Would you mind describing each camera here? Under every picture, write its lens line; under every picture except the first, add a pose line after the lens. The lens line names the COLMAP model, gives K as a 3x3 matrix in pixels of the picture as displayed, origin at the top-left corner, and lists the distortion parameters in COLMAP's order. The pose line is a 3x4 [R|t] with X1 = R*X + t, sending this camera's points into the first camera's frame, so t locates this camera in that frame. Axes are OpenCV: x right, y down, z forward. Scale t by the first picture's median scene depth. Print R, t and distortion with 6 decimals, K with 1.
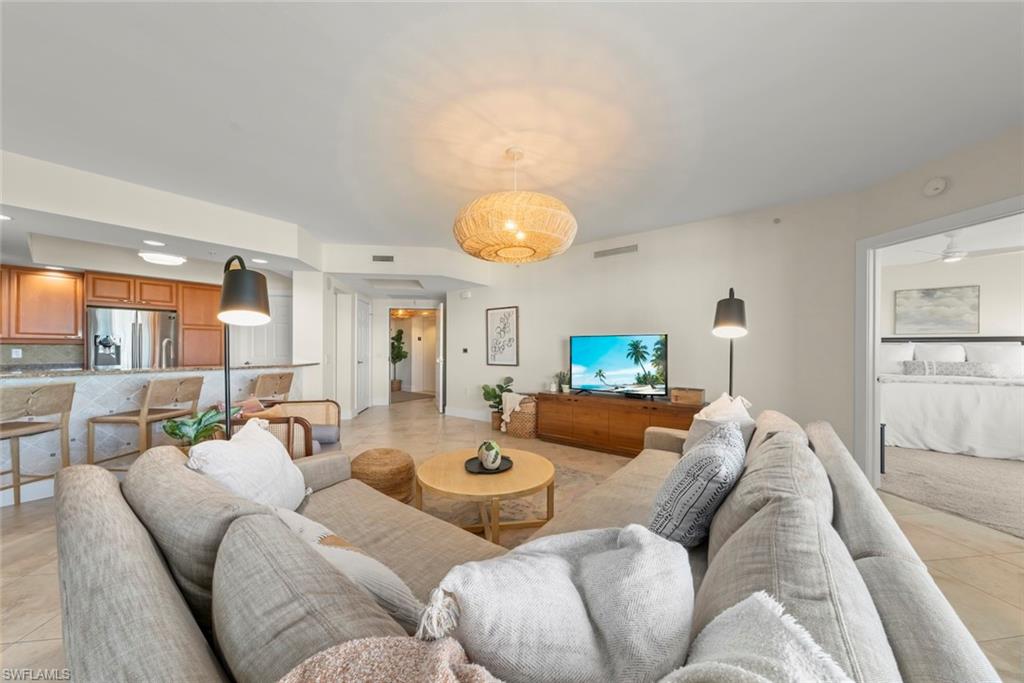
lens RADIAL K [[348.9, 0, 508.7], [0, 348.9, 349.0], [0, 0, 1]] dist [-0.000461, -0.000016]
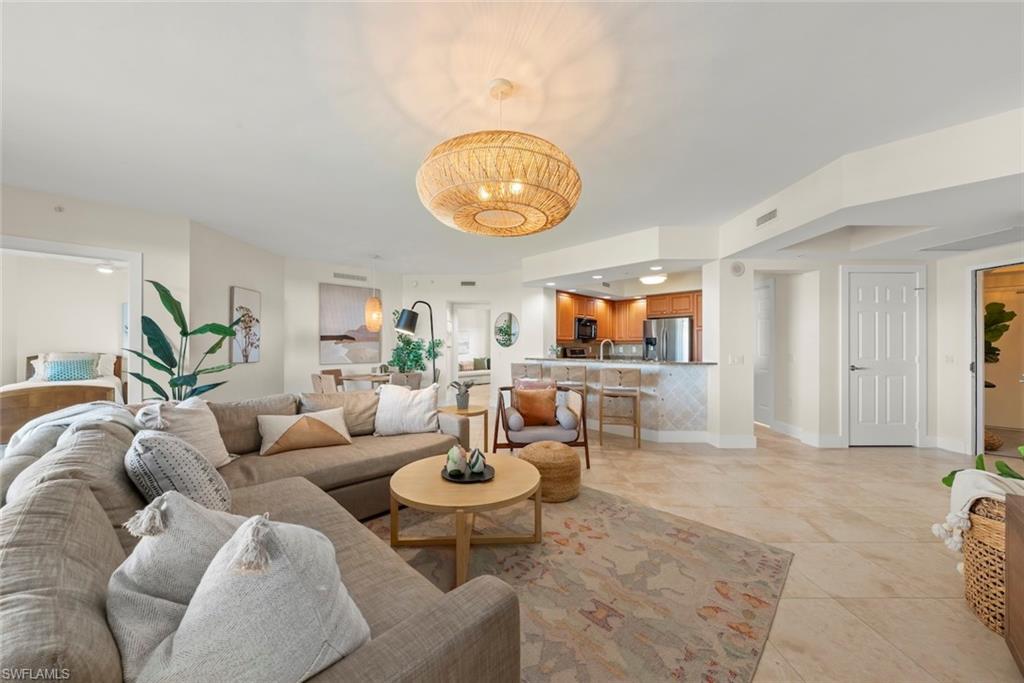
lens RADIAL K [[362.3, 0, 512.0], [0, 362.3, 341.5], [0, 0, 1]] dist [0.000019, 0.000117]
pose [[-0.118124, -0.015403, -0.992879, 0.433774], [-0.002639, 0.999881, -0.015198, 0.001561], [0.992995, 0.000825, -0.118151, 0.605794]]
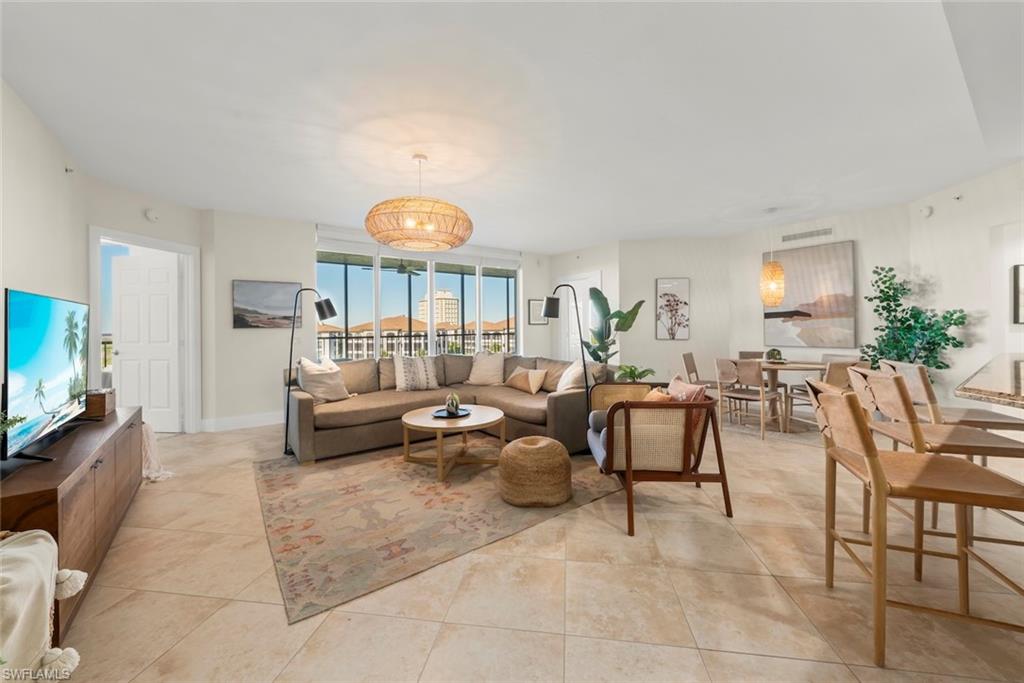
lens RADIAL K [[389.1, 0, 510.9], [0, 389.1, 324.4], [0, 0, 1]] dist [0.001952, 0.000121]
pose [[-0.962658, 0.007568, 0.270615, -0.335361], [0.006538, 0.999968, -0.004707, -0.000587], [-0.270642, -0.002762, -0.962676, 1.174008]]
